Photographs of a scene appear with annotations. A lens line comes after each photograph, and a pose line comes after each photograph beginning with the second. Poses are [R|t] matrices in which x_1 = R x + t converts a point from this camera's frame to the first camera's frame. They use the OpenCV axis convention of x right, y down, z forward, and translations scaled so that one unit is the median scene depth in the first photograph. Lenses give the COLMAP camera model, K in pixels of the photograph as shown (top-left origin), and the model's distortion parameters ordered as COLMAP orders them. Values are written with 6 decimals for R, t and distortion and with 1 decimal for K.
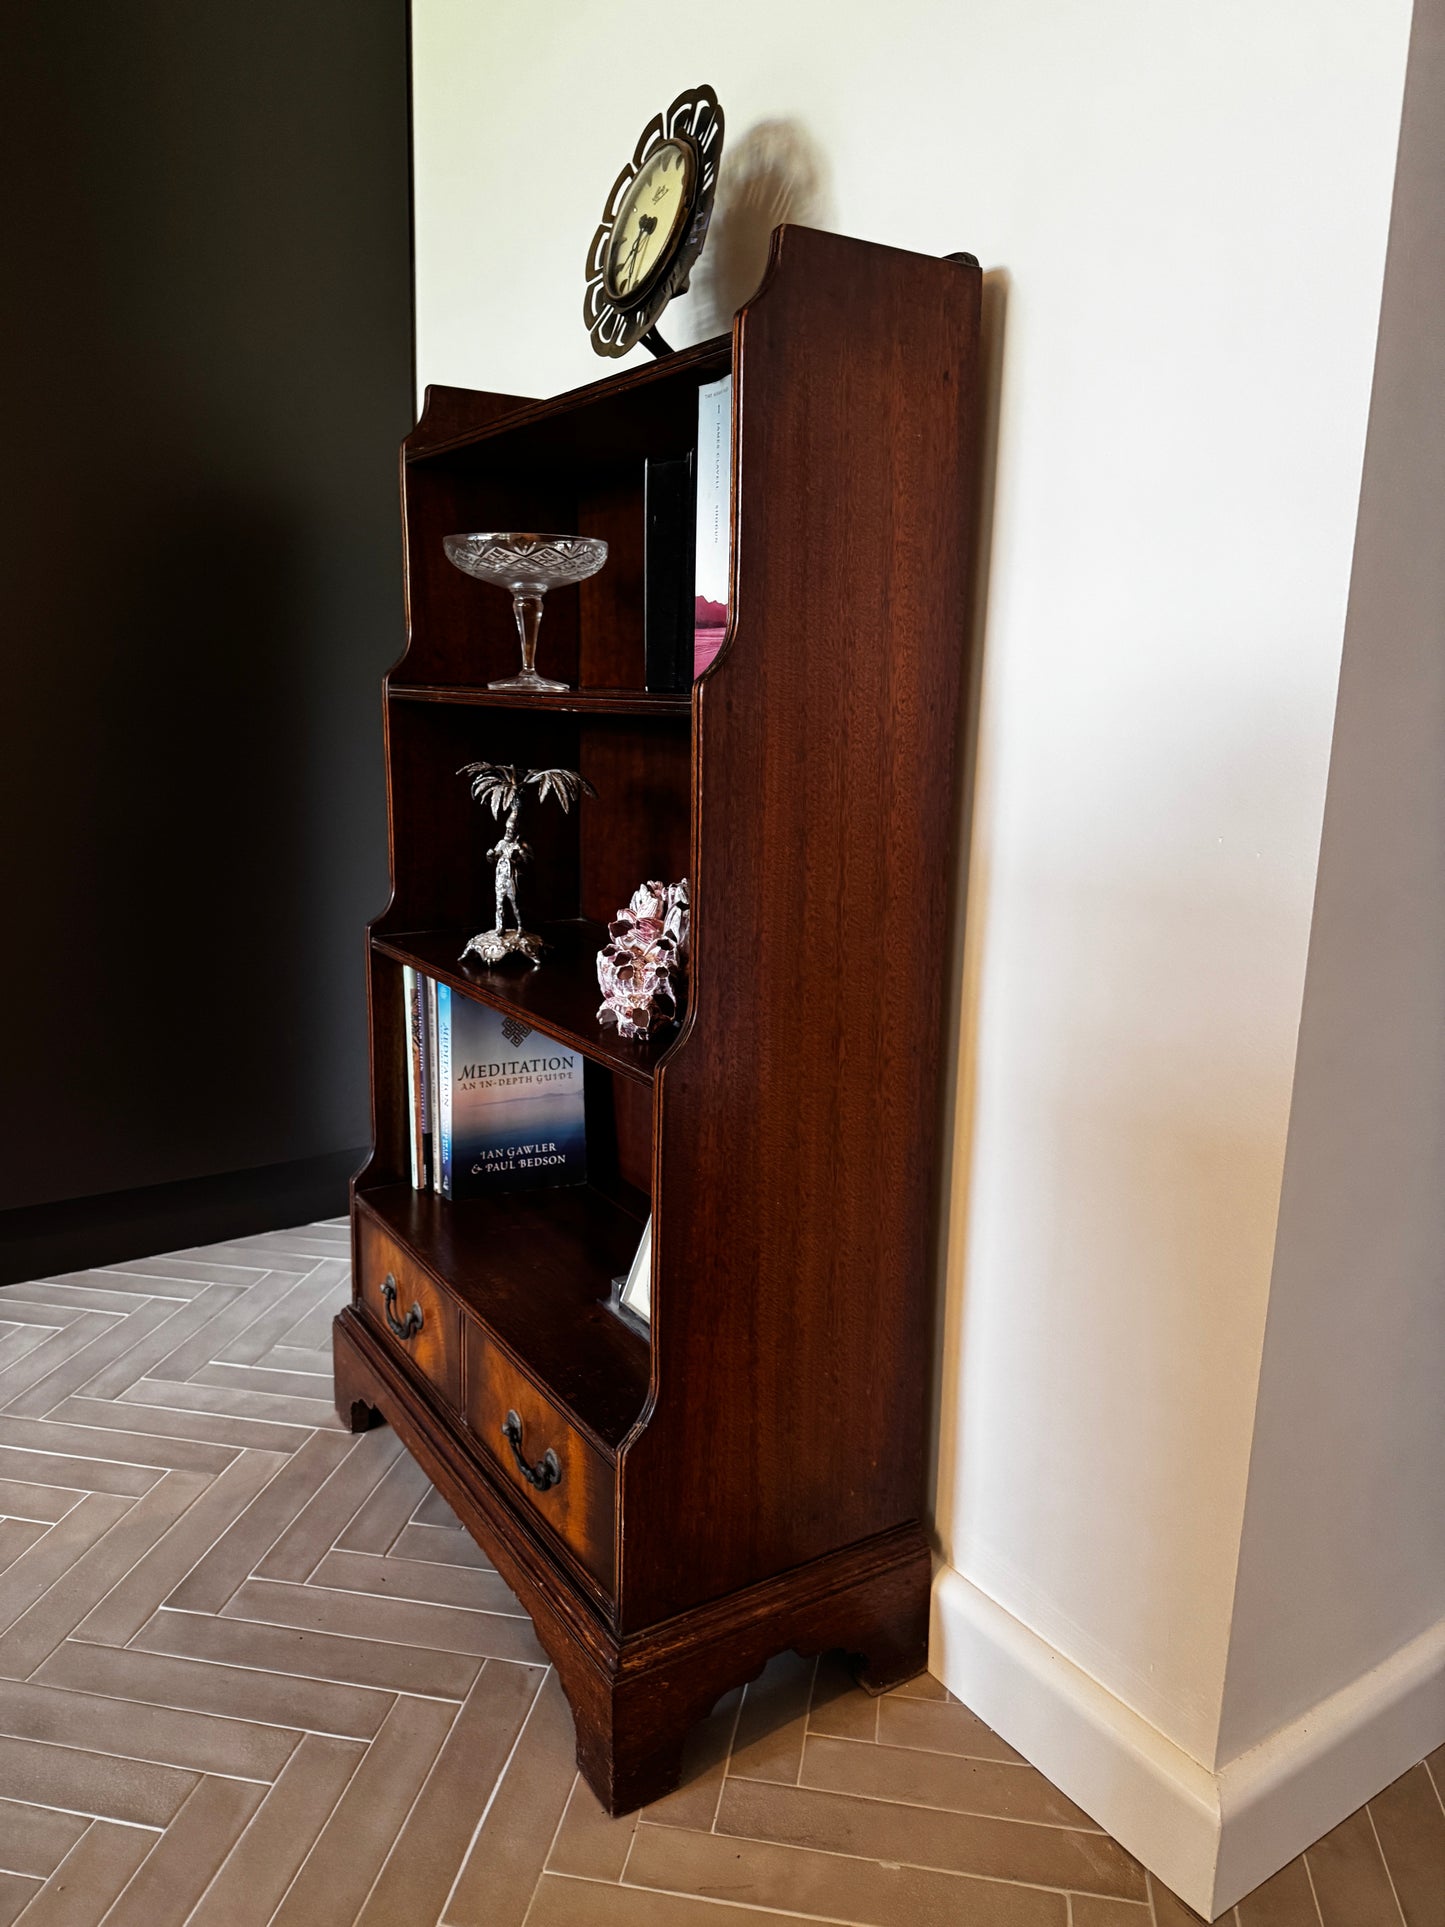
lens RADIAL K [[1351.3, 0, 731.8], [0, 1351.3, 958.3], [0, 0, 1]] dist [0.074133, -0.127916]
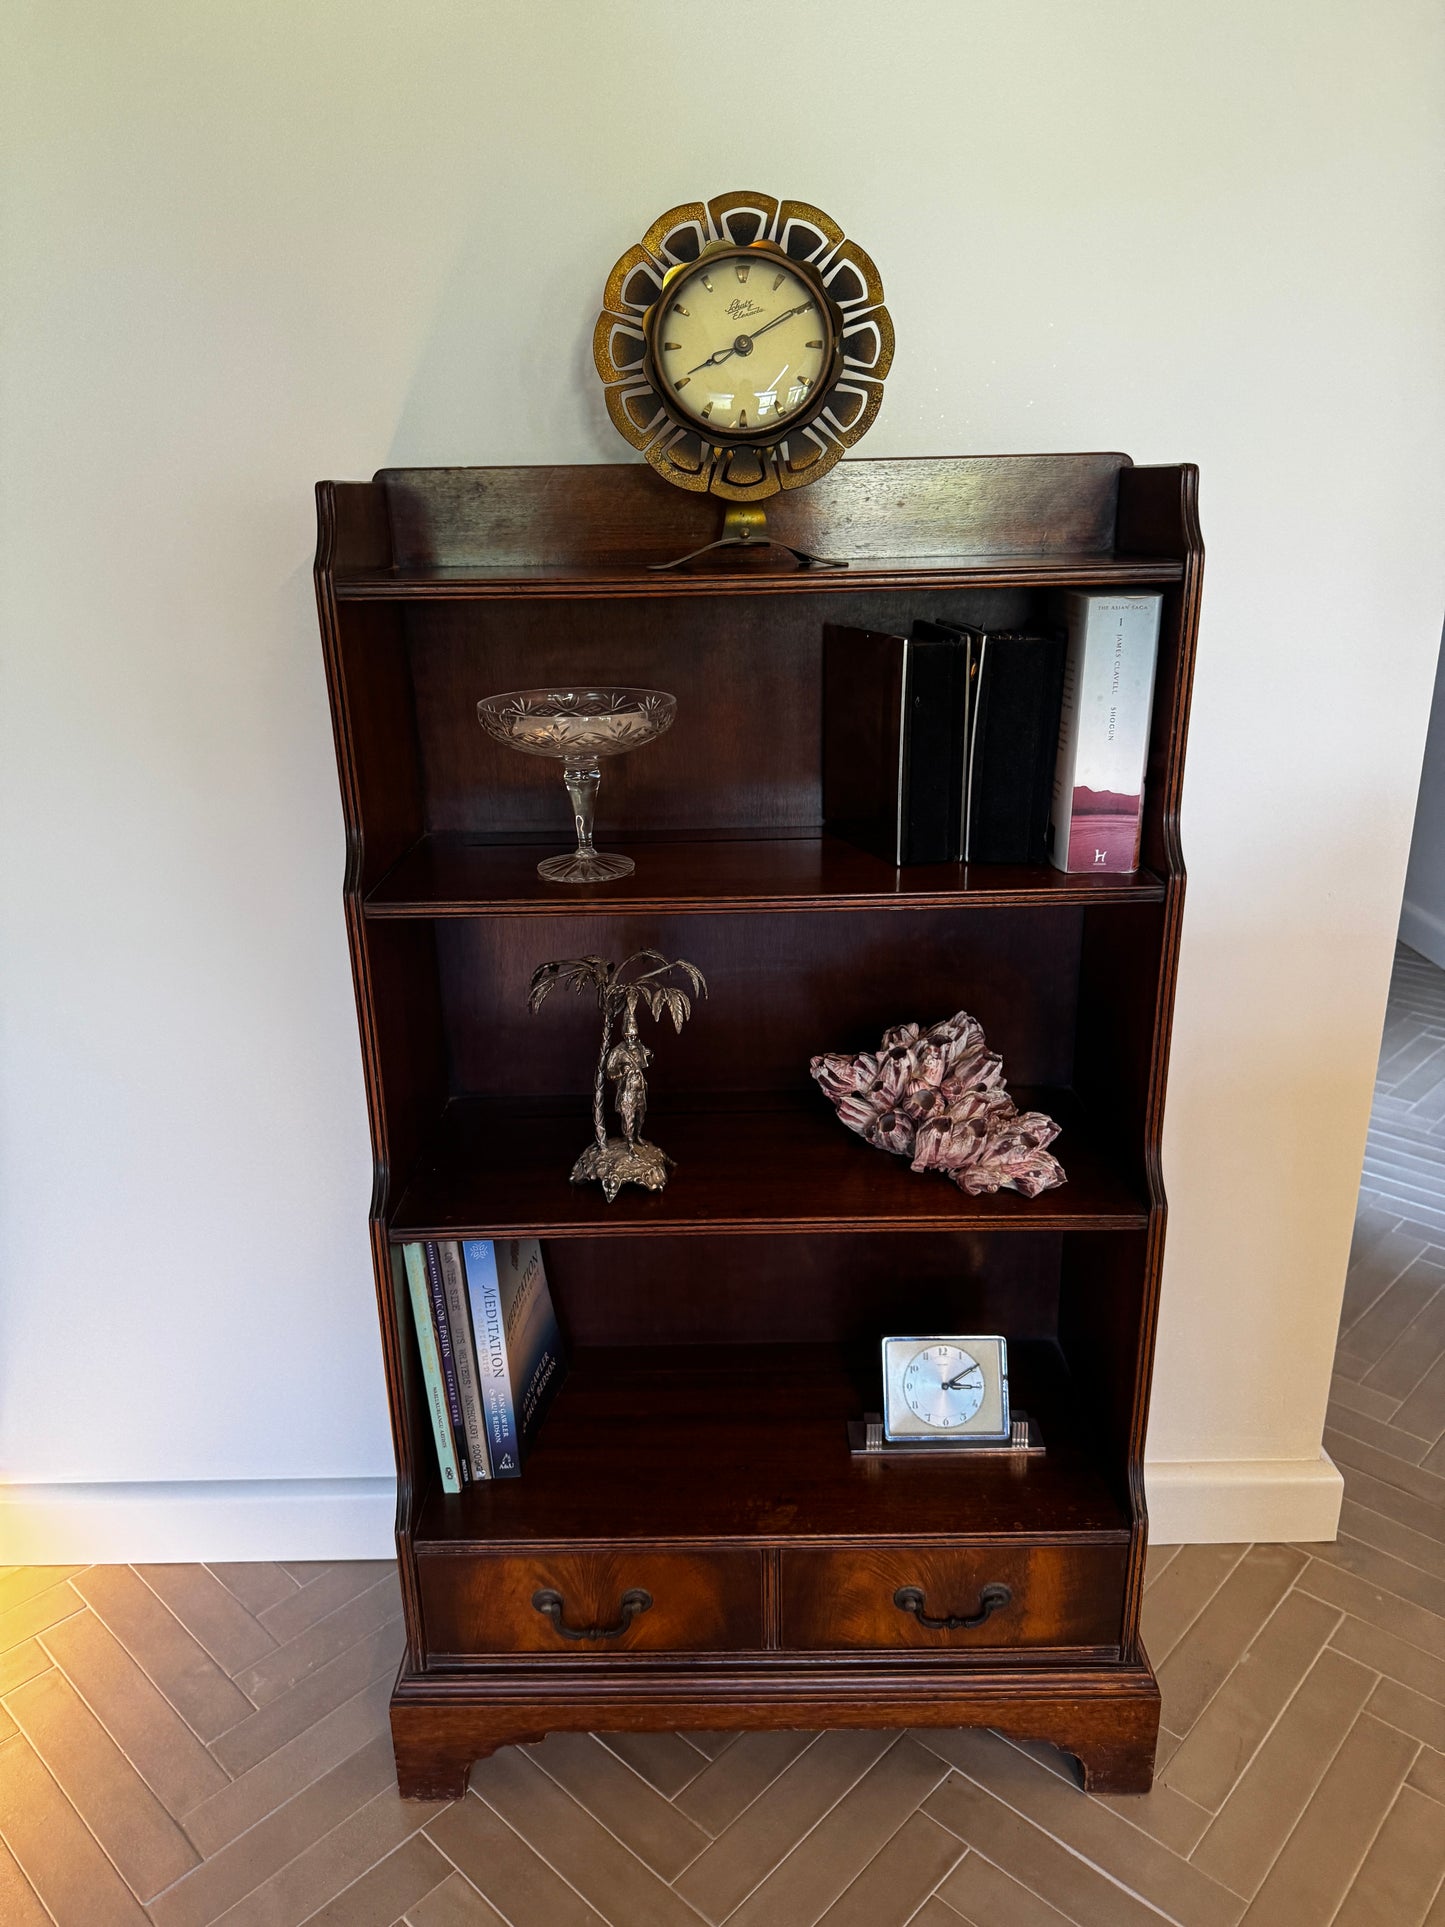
lens RADIAL K [[1356.1, 0, 732.5], [0, 1356.1, 959.3], [0, 0, 1]] dist [0.074230, -0.140186]
pose [[0.542985, -0.300936, 0.783967, -0.776643], [0.197240, 0.953168, 0.229275, -0.321635], [-0.816250, 0.030137, 0.576913, 0.448847]]
